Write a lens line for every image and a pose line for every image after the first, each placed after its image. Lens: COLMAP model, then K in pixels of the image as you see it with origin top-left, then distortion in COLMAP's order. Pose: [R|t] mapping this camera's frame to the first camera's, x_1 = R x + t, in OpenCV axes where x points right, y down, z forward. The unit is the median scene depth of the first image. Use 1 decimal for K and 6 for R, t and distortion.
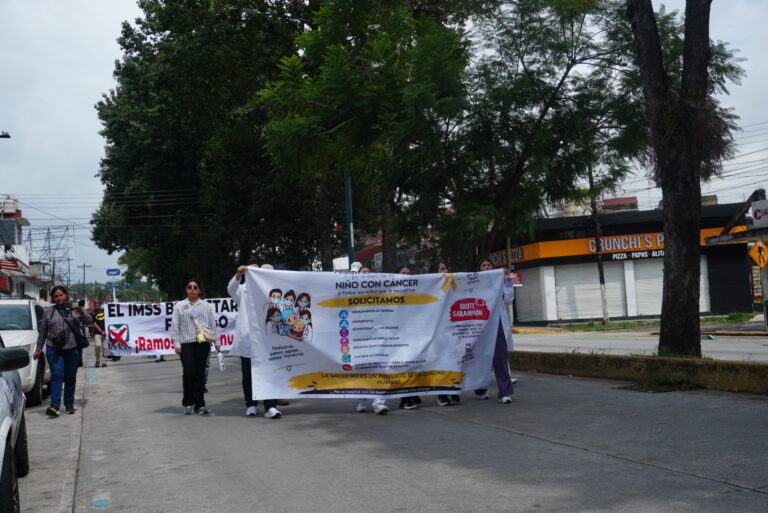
lens RADIAL K [[861.3, 0, 384.0], [0, 861.3, 256.5], [0, 0, 1]] dist [-0.004030, -0.000977]
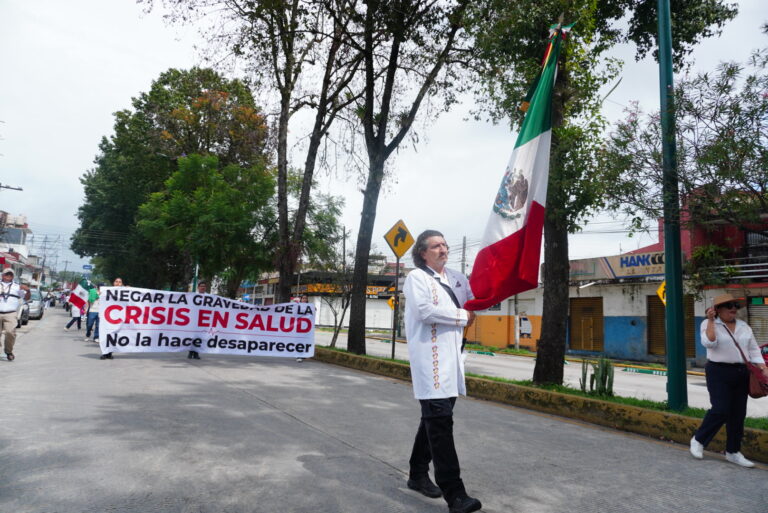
lens RADIAL K [[516.5, 0, 384.0], [0, 516.5, 256.5], [0, 0, 1]] dist [-0.048686, 0.044080]
pose [[0.969433, 0.133214, 0.206043, 0.188809], [-0.121743, 0.990268, -0.067440, -0.039556], [-0.213021, 0.040294, 0.976216, -0.383162]]
